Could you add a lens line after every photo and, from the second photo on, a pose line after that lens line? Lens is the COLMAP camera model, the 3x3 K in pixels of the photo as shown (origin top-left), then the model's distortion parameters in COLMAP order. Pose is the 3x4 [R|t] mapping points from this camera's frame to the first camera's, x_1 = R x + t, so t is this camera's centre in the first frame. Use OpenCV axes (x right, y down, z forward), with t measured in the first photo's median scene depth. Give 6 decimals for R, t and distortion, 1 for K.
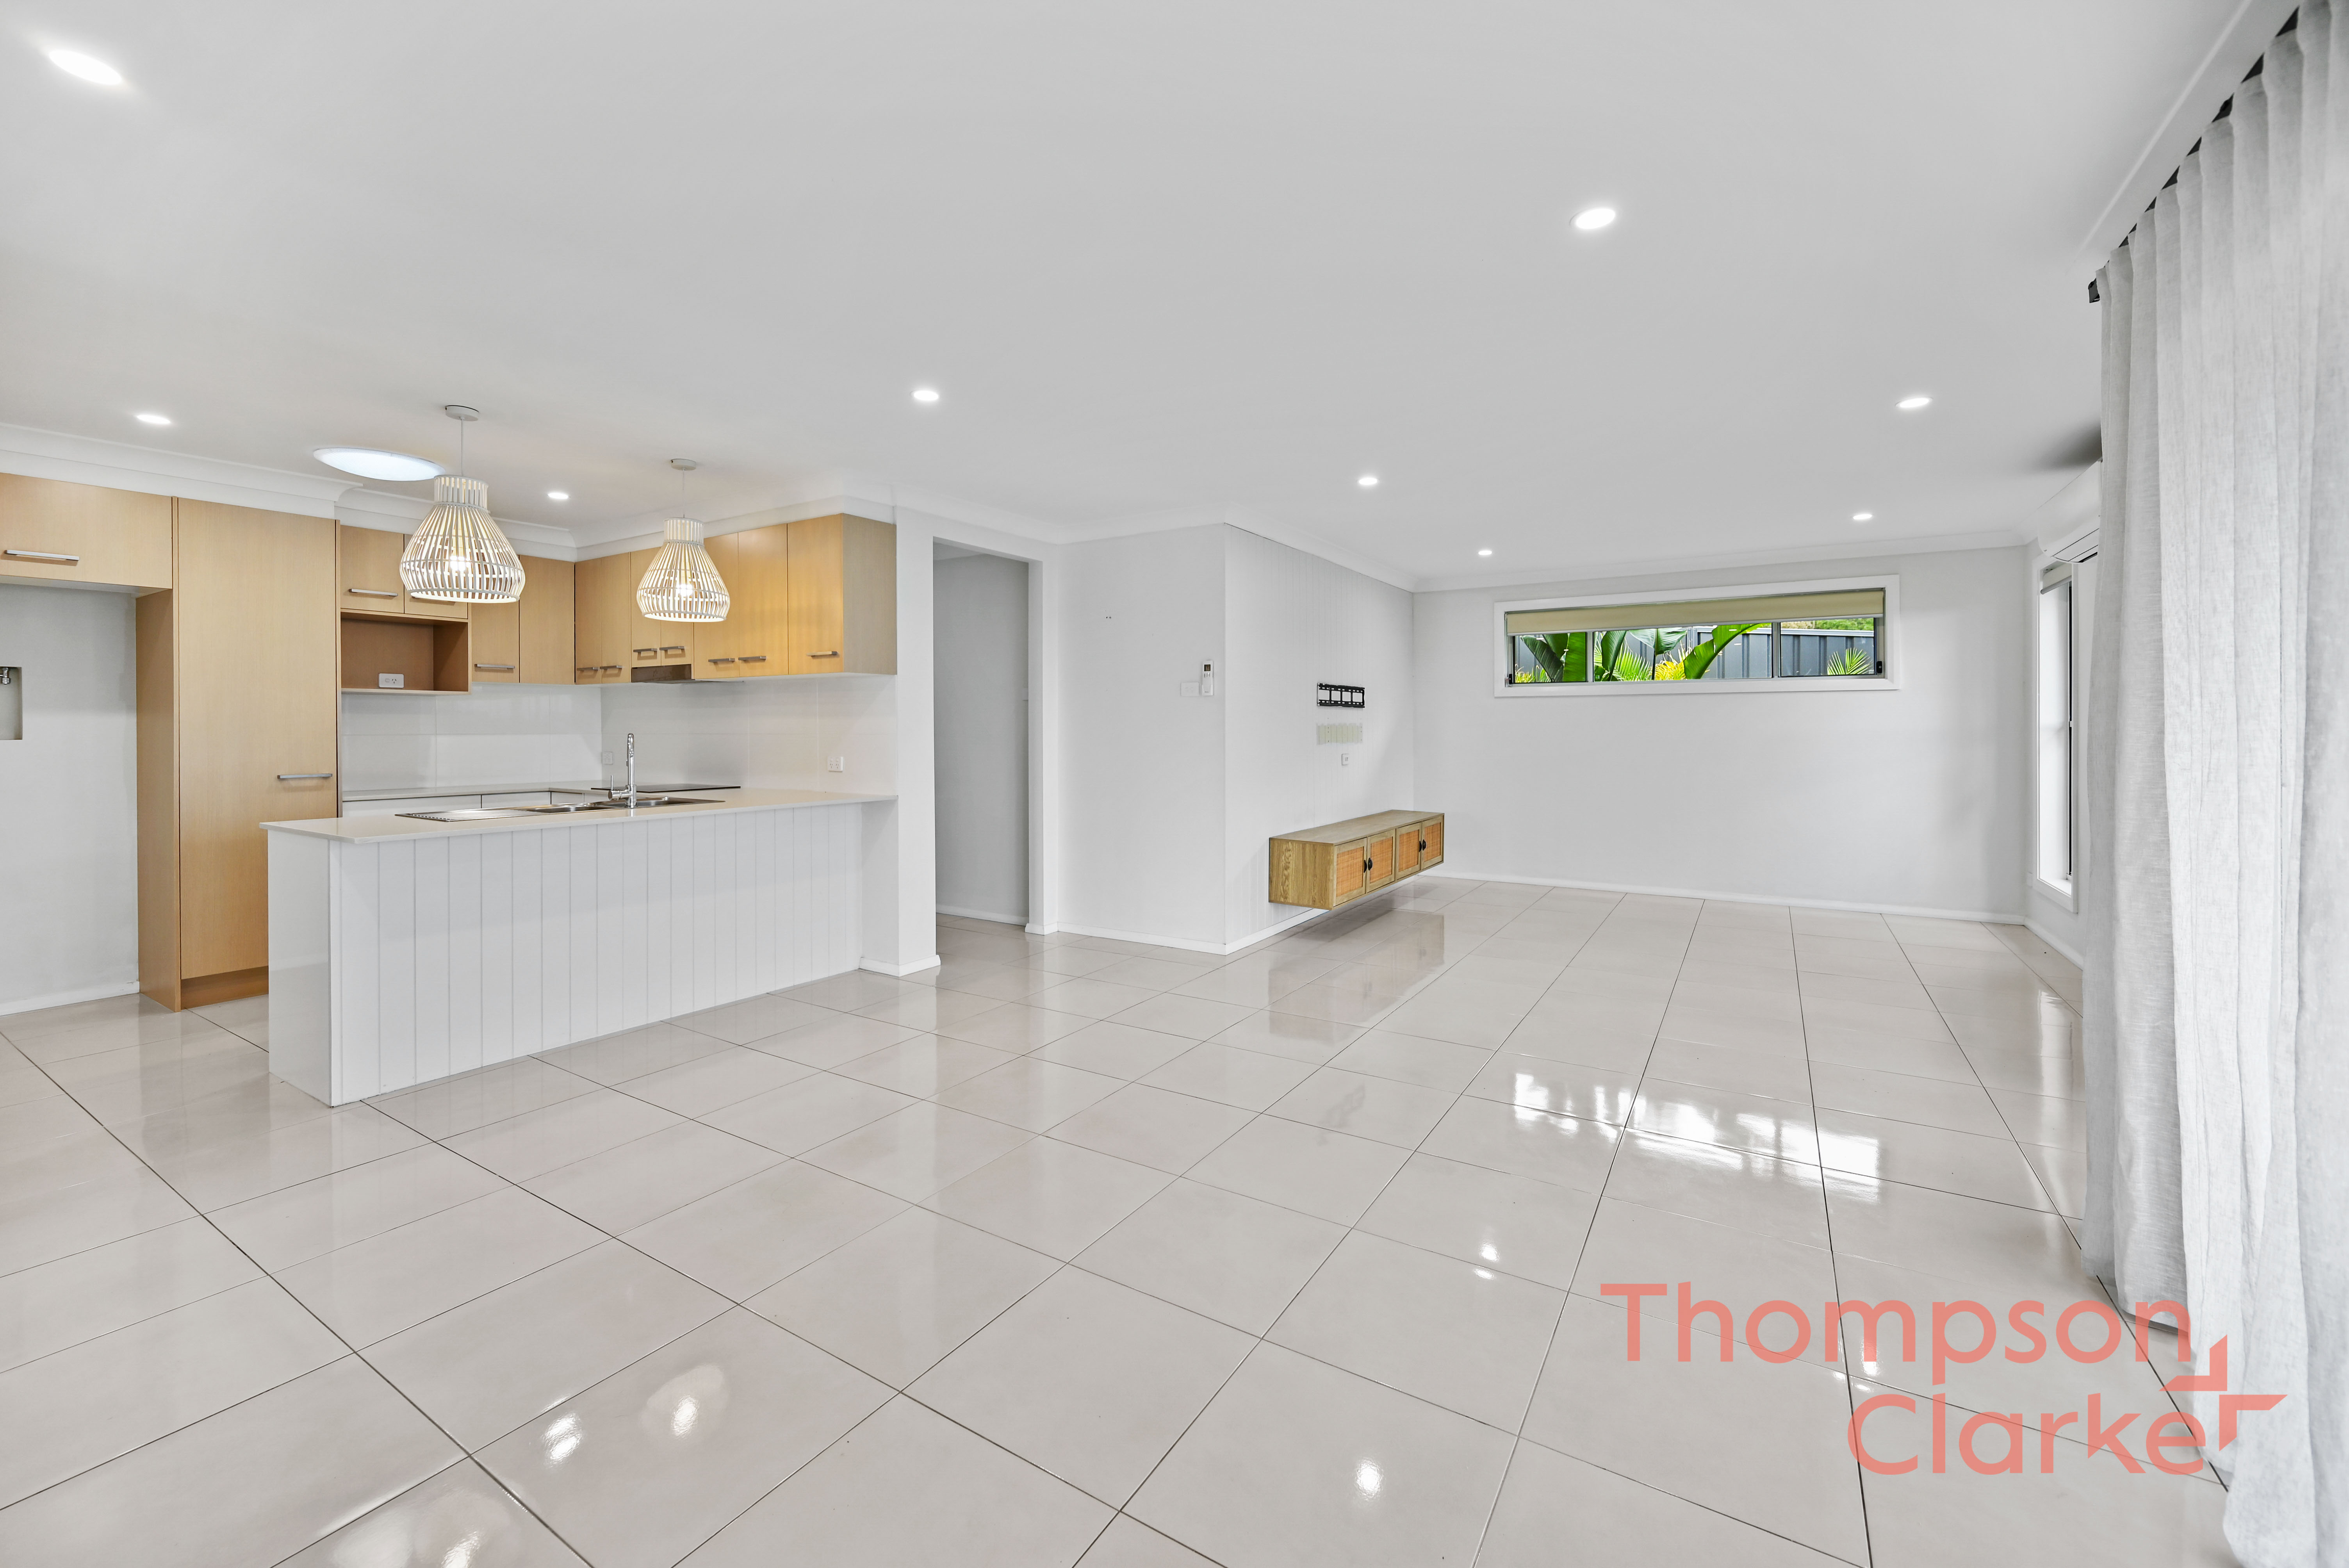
lens RADIAL K [[948.5, 0, 1158.8], [0, 948.5, 731.4], [0, 0, 1]] dist [0.000820, 0.000204]
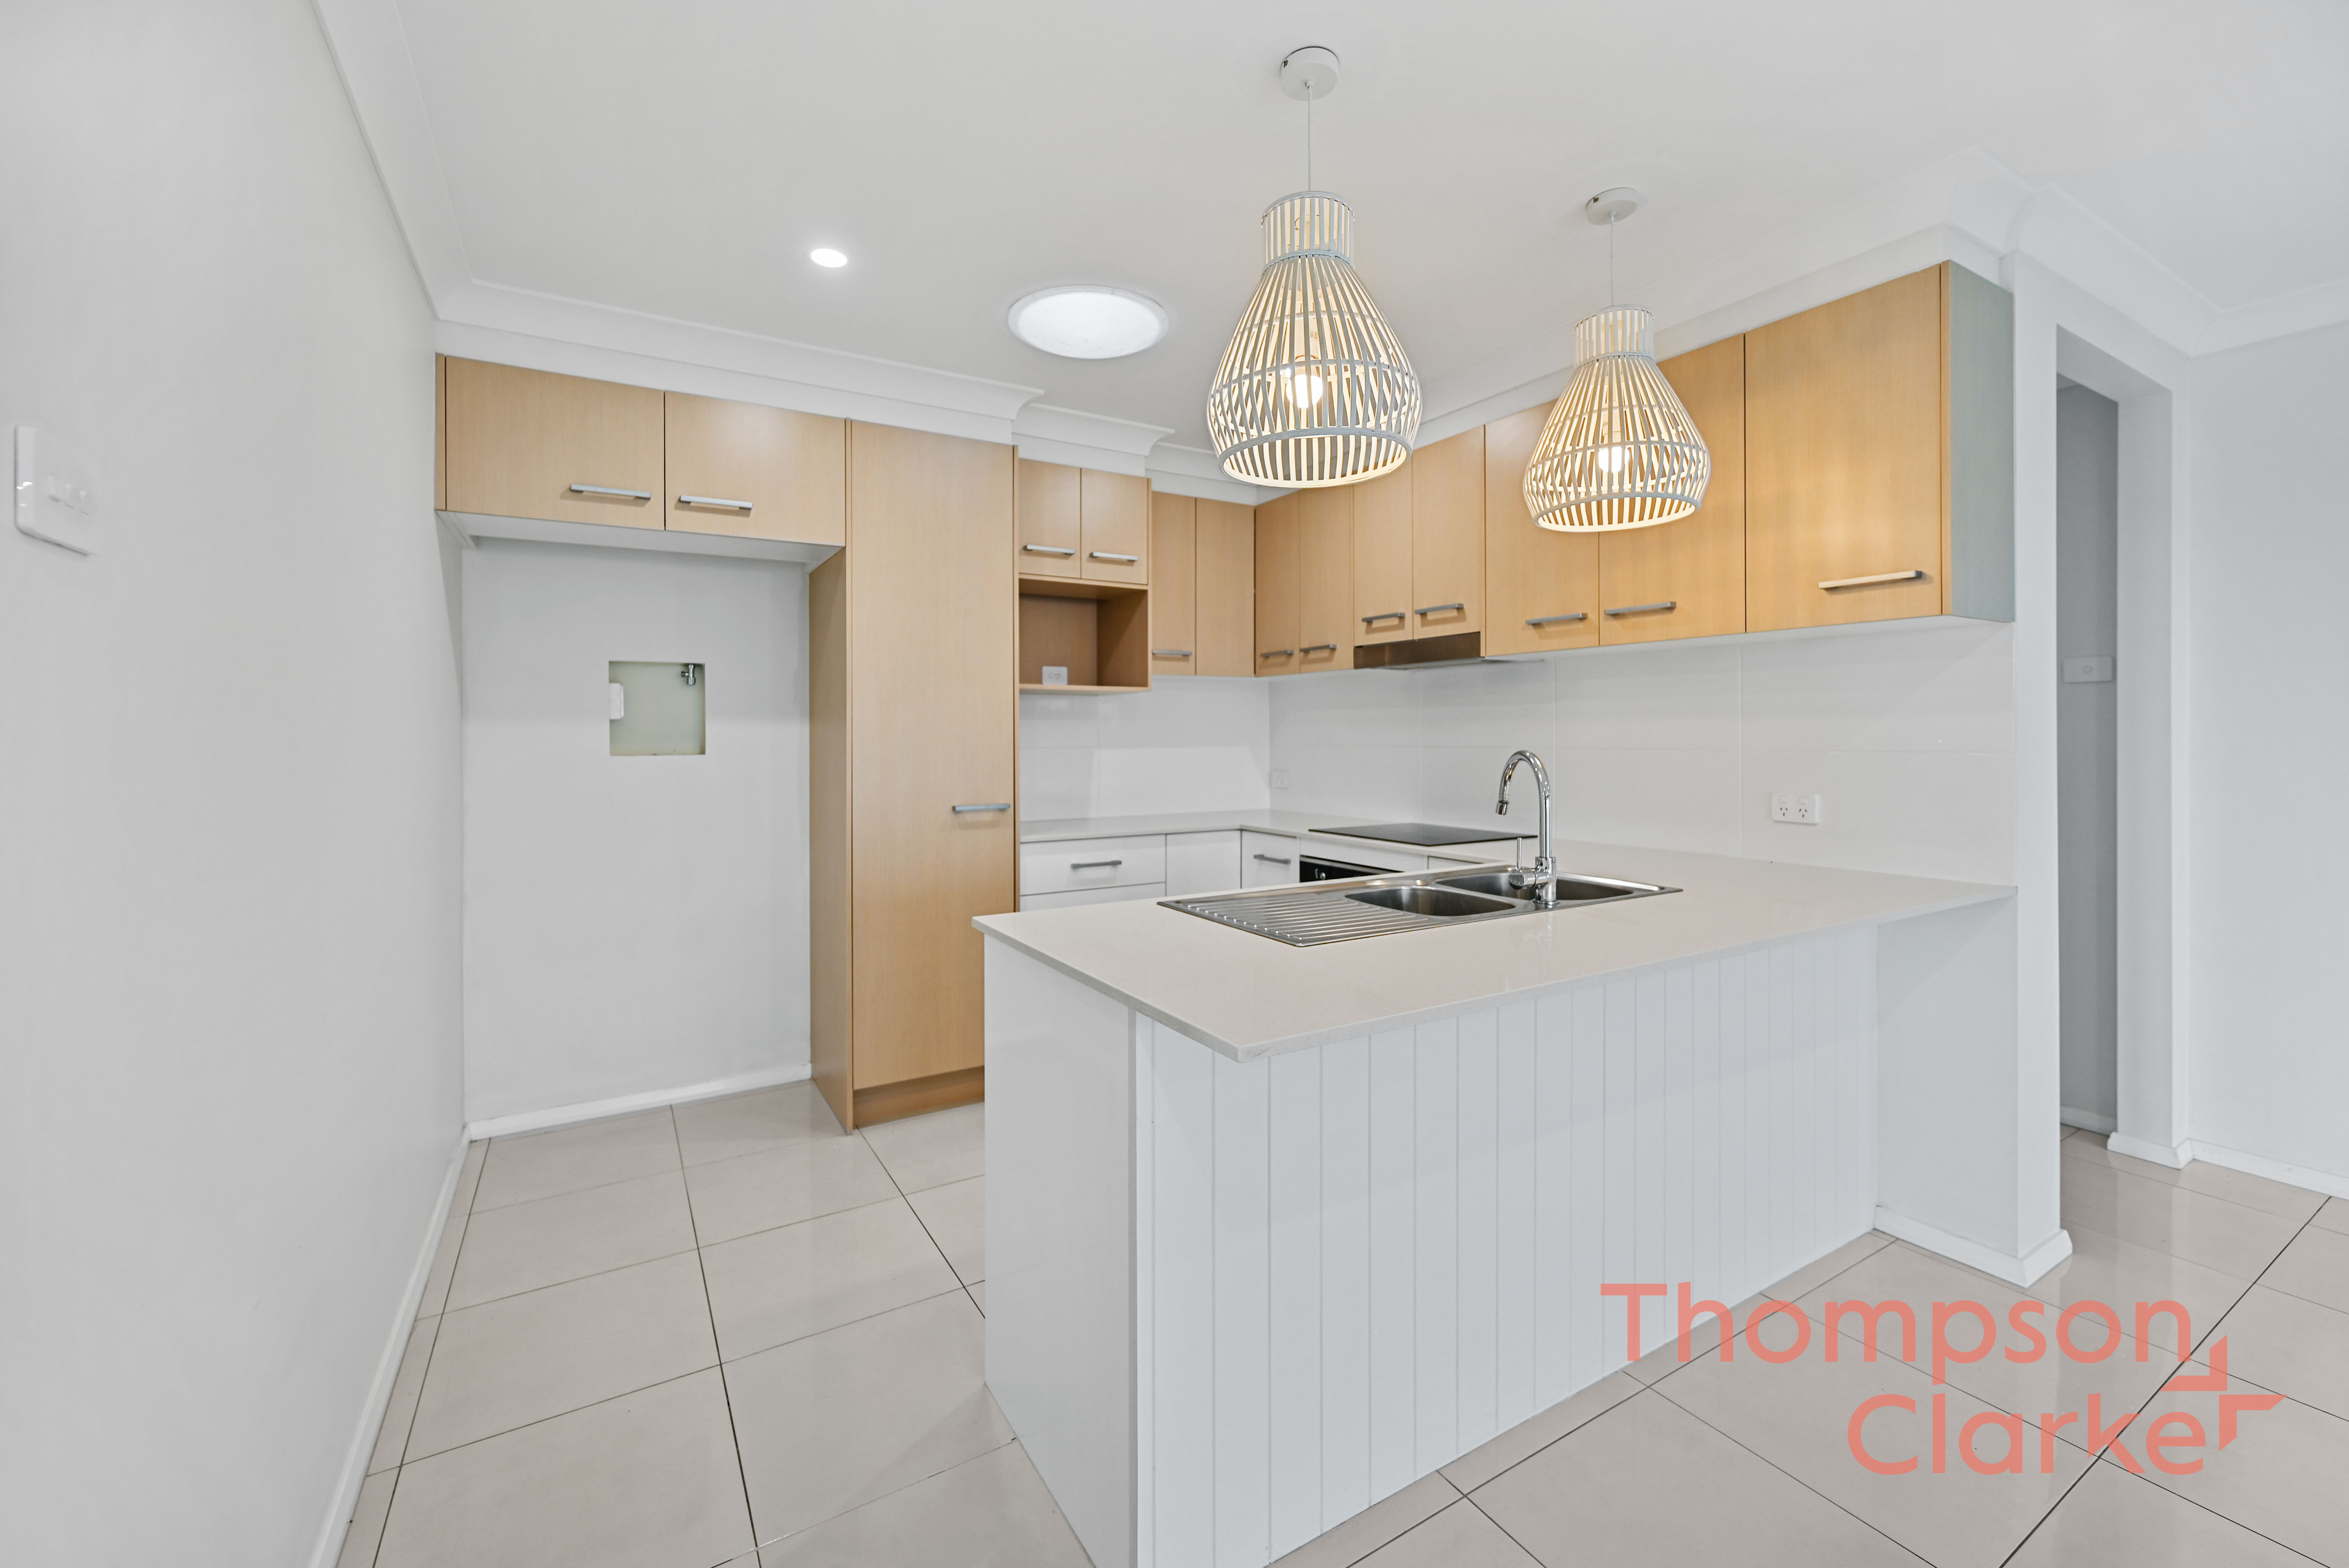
lens RADIAL K [[948.5, 0, 1161.1], [0, 948.5, 729.8], [0, 0, 1]] dist [0.000820, 0.000204]
pose [[0.892358, -0.004027, -0.451310, -0.376609], [0.001182, 0.999978, -0.006585, -0.004926], [0.451327, 0.005343, 0.892343, 0.350808]]
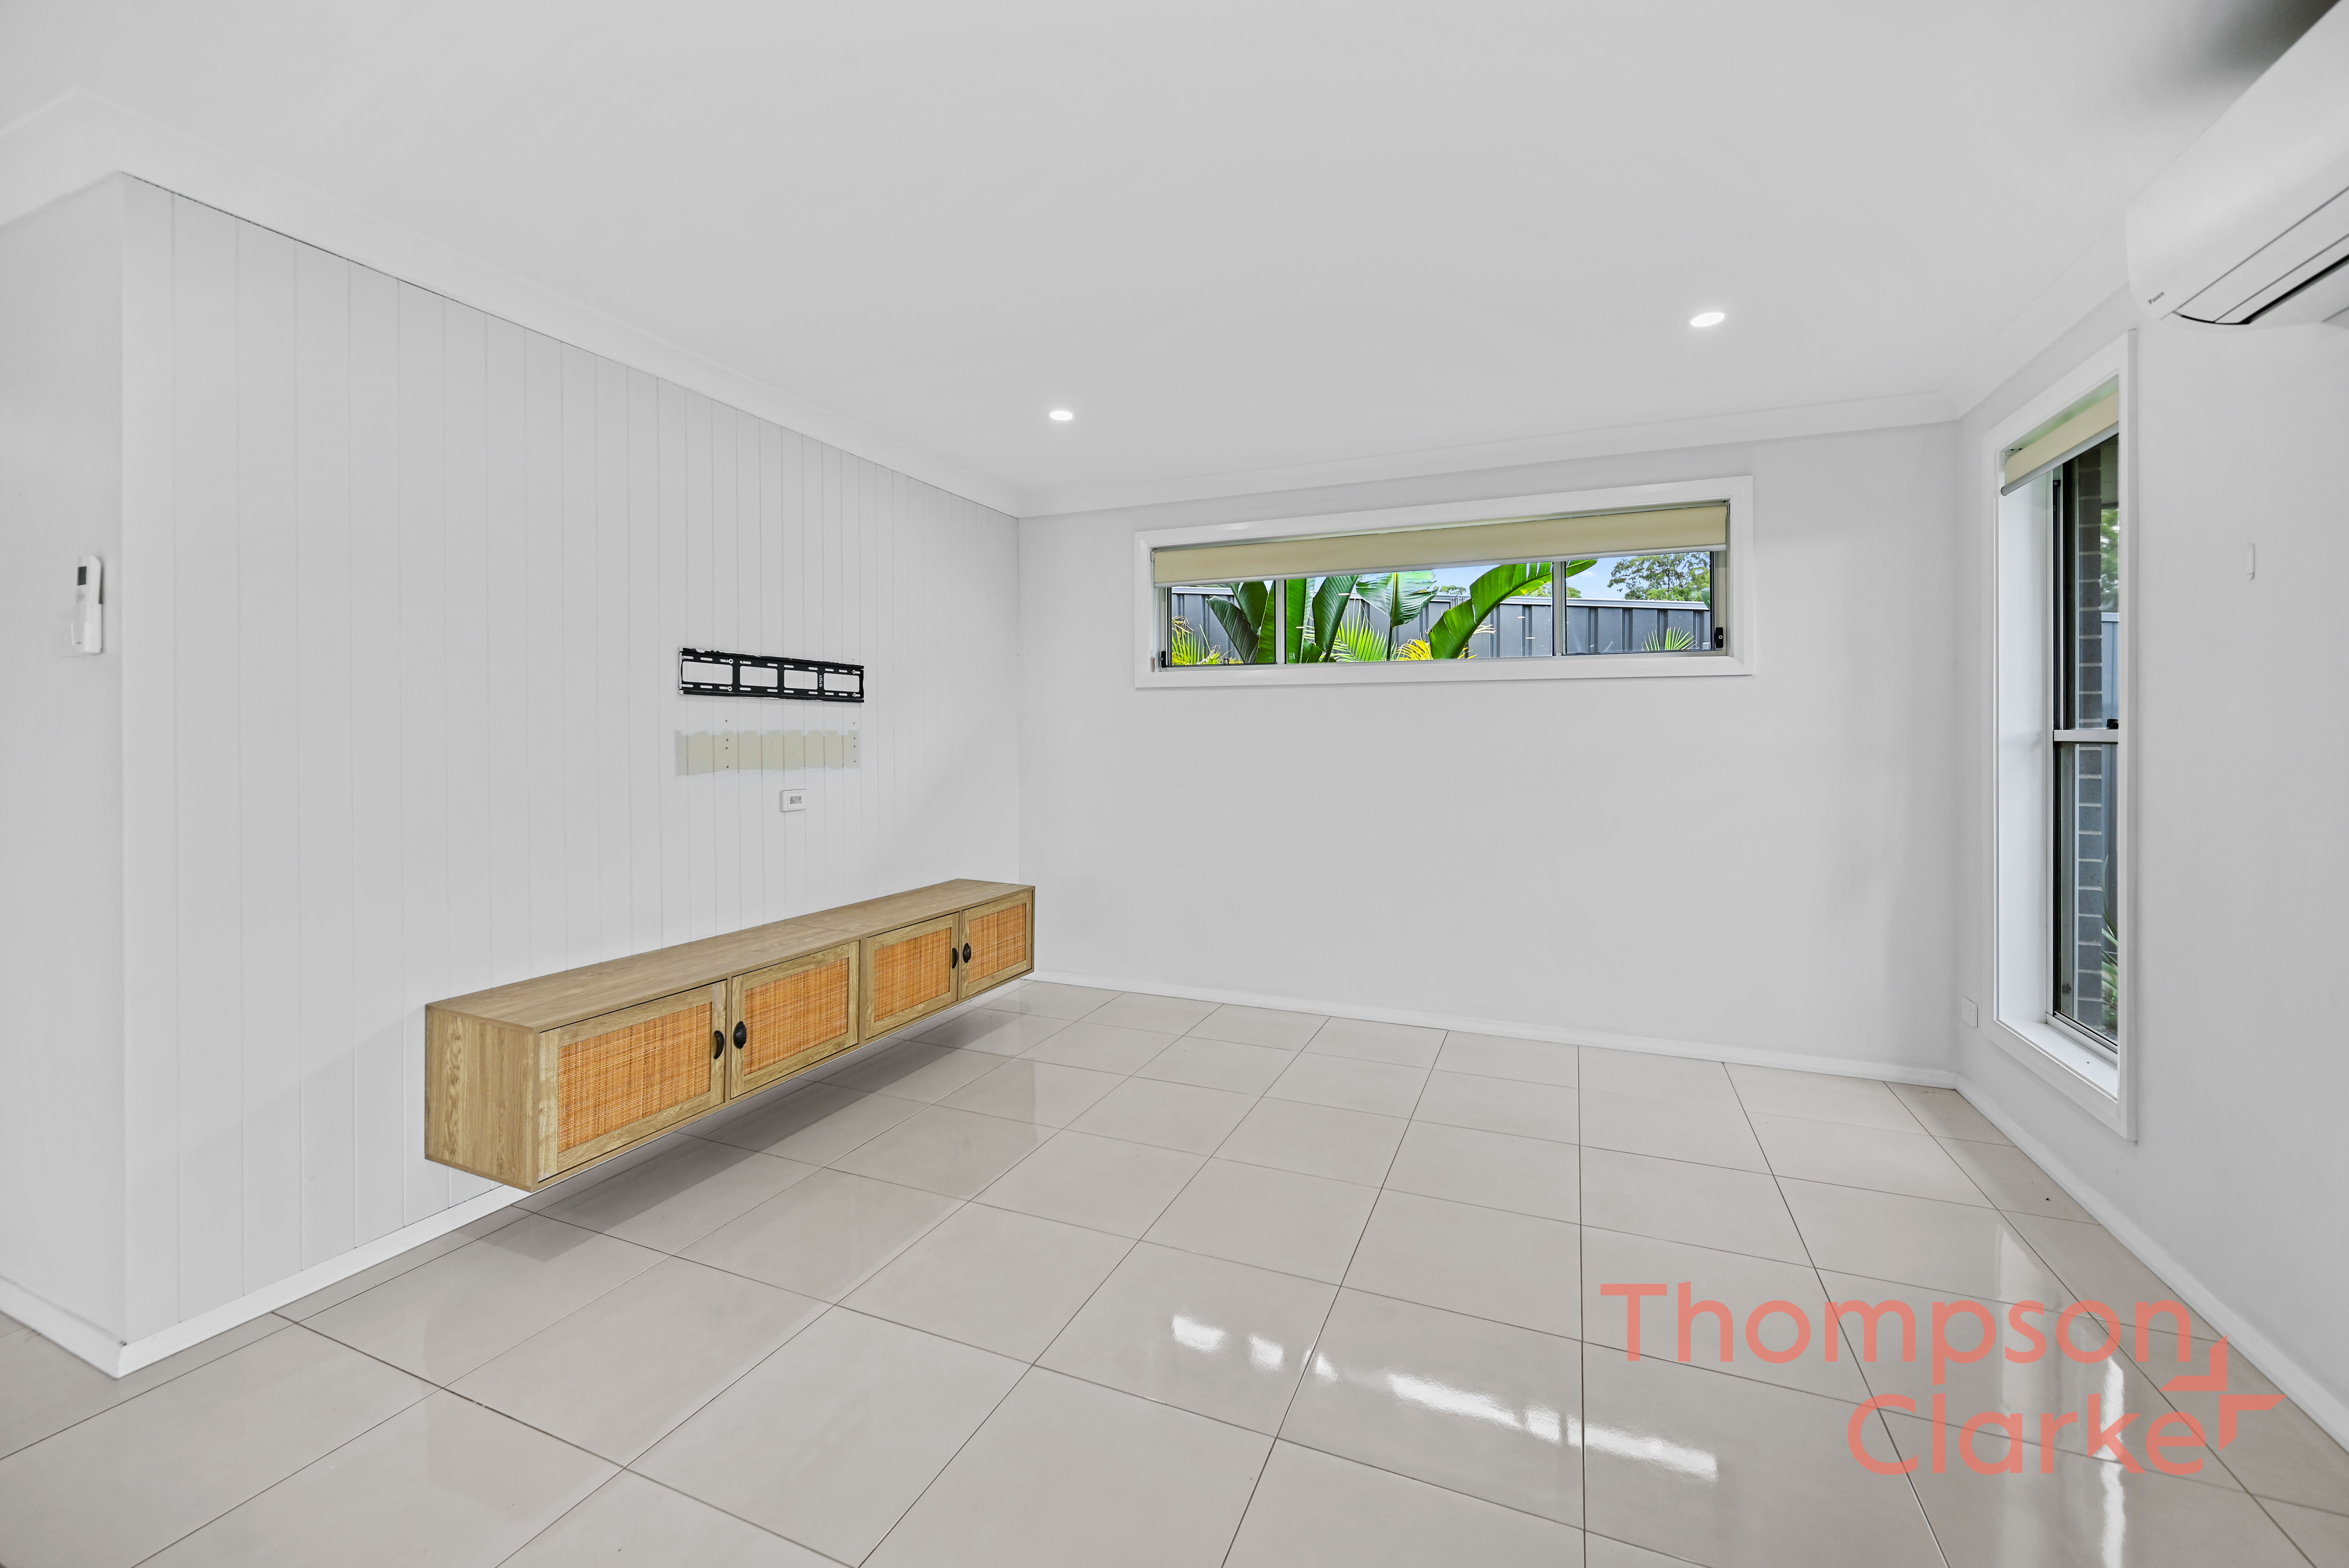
lens RADIAL K [[948.5, 0, 1154.4], [0, 948.5, 737.5], [0, 0, 1]] dist [0.000820, 0.000204]
pose [[0.988368, 0.000634, 0.152079, 0.376092], [-0.000421, 0.999999, -0.001428, -0.005009], [-0.152080, 0.001347, 0.988367, 0.548246]]
